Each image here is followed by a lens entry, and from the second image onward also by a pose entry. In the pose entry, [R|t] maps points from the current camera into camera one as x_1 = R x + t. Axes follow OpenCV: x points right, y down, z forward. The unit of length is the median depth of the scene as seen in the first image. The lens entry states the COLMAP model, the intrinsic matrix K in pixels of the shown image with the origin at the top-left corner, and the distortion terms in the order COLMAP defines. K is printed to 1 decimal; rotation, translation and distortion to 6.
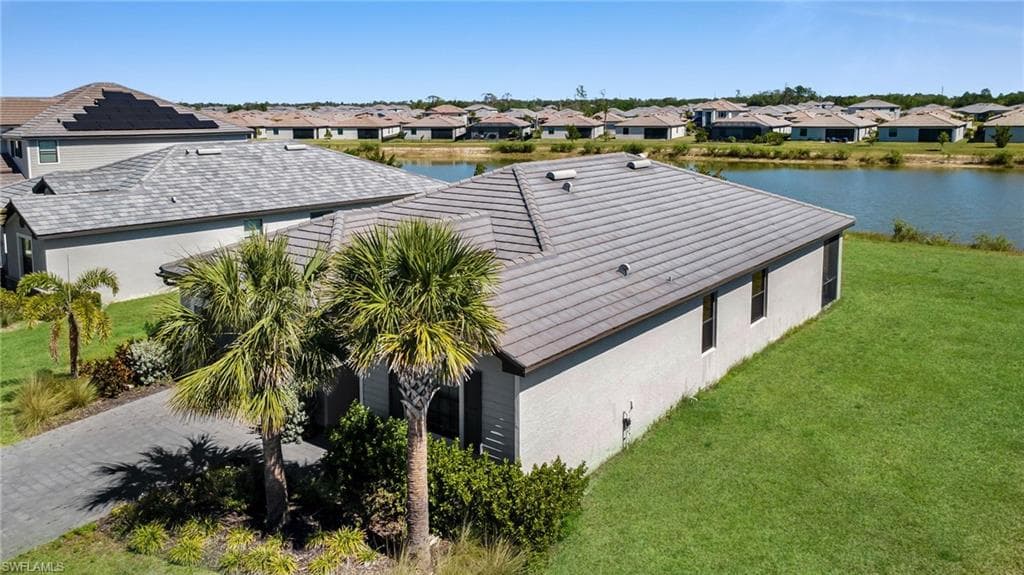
lens RADIAL K [[801.8, 0, 512.0], [0, 801.8, 287.5], [0, 0, 1]] dist [0.001585, 0.058808]
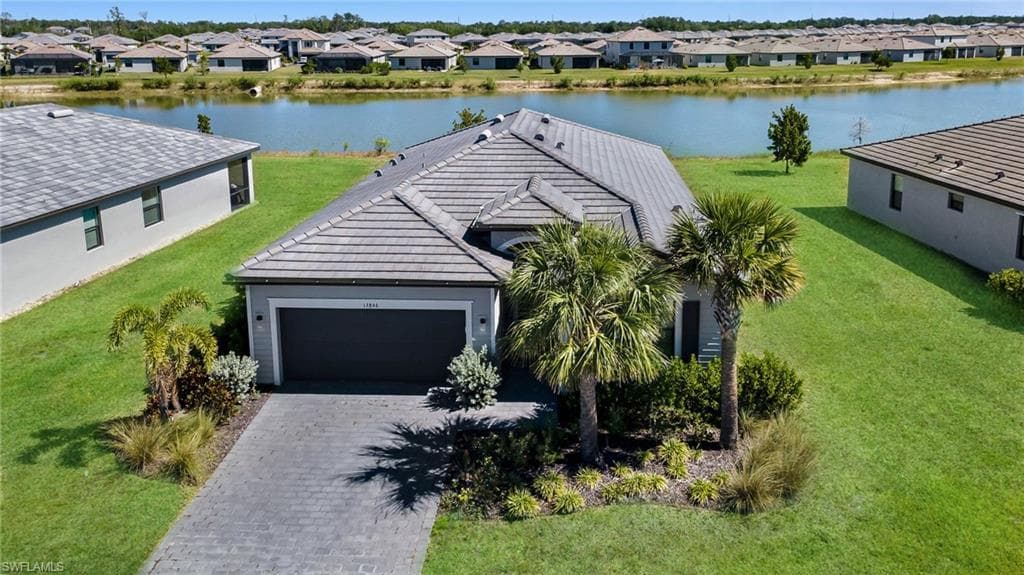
lens RADIAL K [[801.8, 0, 512.0], [0, 801.8, 287.5], [0, 0, 1]] dist [0.001585, 0.058808]
pose [[0.801108, -0.183215, 0.569788, -0.208270], [0.126603, 0.982326, 0.137866, -0.027221], [-0.584977, -0.038309, 0.810145, 0.026694]]
